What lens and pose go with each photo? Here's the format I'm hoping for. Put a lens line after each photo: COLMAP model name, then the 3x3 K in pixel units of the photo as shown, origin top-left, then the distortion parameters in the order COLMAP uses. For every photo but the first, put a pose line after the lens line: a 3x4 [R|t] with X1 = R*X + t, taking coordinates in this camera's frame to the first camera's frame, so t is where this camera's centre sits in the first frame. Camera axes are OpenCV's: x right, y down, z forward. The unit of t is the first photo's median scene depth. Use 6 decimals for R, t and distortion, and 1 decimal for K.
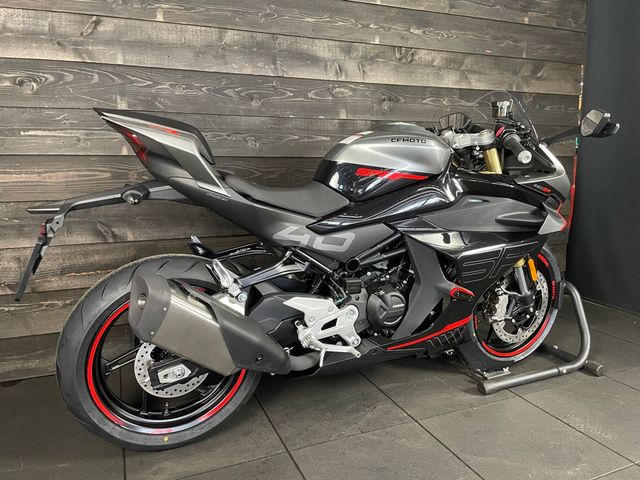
lens RADIAL K [[482.1, 0, 320.0], [0, 482.1, 240.0], [0, 0, 1]] dist [0.093233, -0.119629]
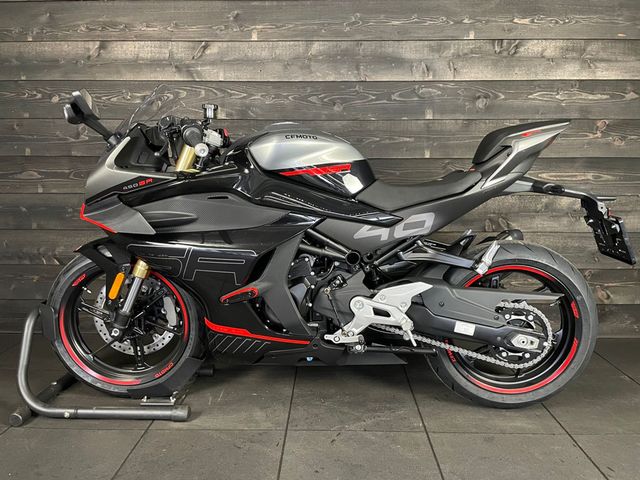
lens RADIAL K [[480.1, 0, 321.6], [0, 480.1, 238.7], [0, 0, 1]] dist [0.089711, -0.114607]
pose [[0.914851, 0.064197, -0.398656, 0.313936], [-0.068404, 0.997651, 0.003679, 0.002039], [0.397956, 0.023904, 0.917093, 0.030563]]
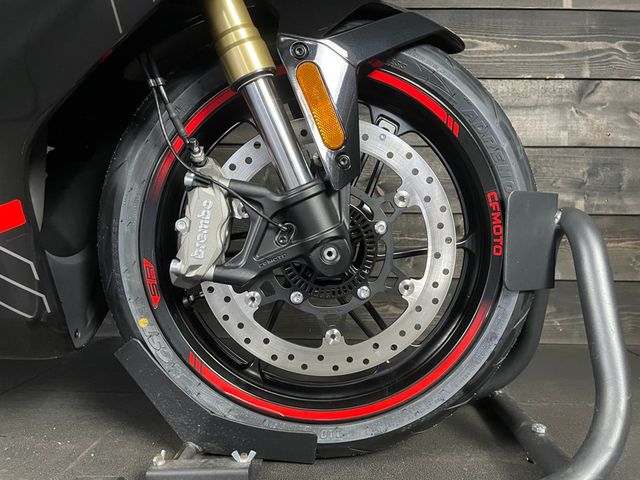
lens RADIAL K [[482.1, 0, 320.0], [0, 482.1, 240.0], [0, 0, 1]] dist [0.093233, -0.119629]
pose [[0.908410, 0.035645, -0.416558, 0.550042], [-0.081200, 0.992428, -0.092155, 0.161590], [0.410119, 0.117539, 0.904426, 0.754293]]
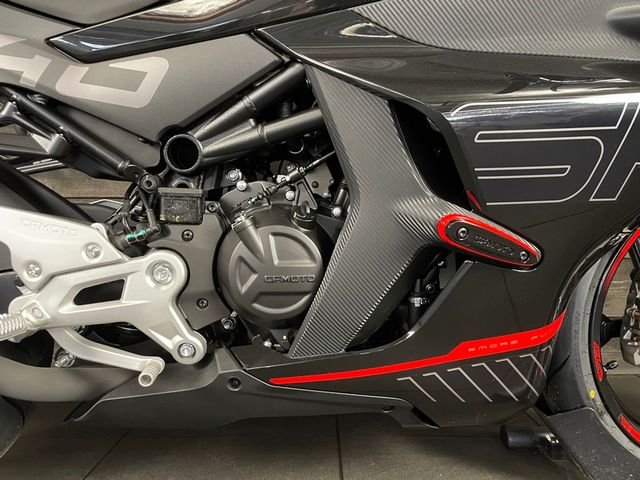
lens RADIAL K [[482.1, 0, 320.0], [0, 482.1, 240.0], [0, 0, 1]] dist [0.093233, -0.119629]
pose [[0.923991, 0.013607, -0.382172, 0.264660], [-0.061672, 0.991587, -0.113804, 0.131172], [0.377408, 0.128723, 0.917057, 0.548650]]
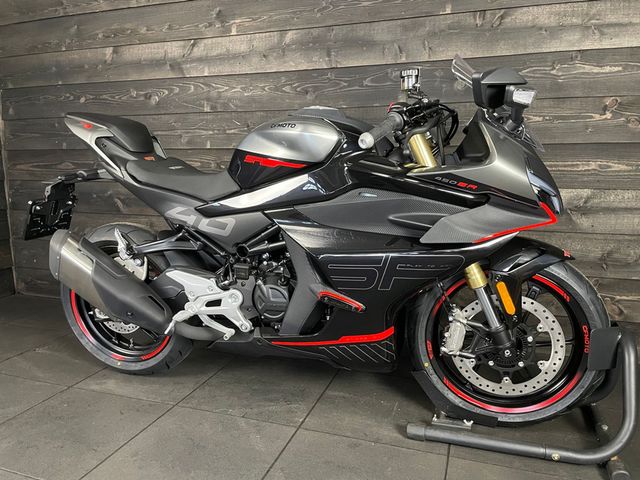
lens RADIAL K [[482.1, 0, 320.0], [0, 482.1, 240.0], [0, 0, 1]] dist [0.093233, -0.119629]
pose [[0.746395, 0.107595, -0.656748, 0.690353], [-0.104432, 0.993554, 0.044087, -0.026680], [0.657258, 0.035679, 0.752821, 0.273085]]
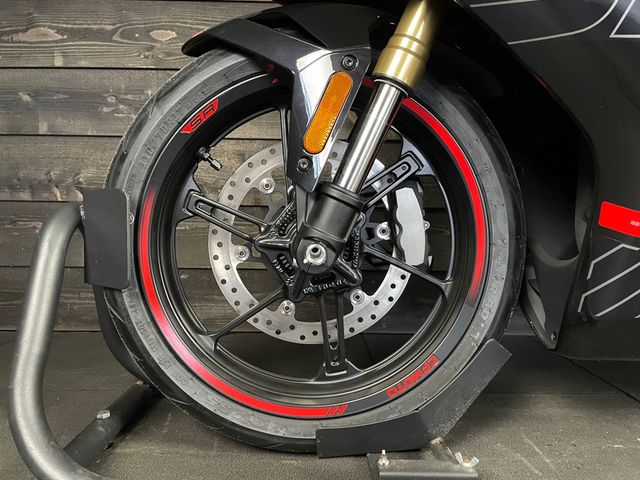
lens RADIAL K [[482.1, 0, 320.0], [0, 482.1, 240.0], [0, 0, 1]] dist [0.093233, -0.119629]
pose [[0.926884, 0.037719, -0.373448, -0.247615], [-0.073699, 0.993859, -0.082535, 0.211825], [0.368042, 0.104023, 0.923972, 0.414241]]
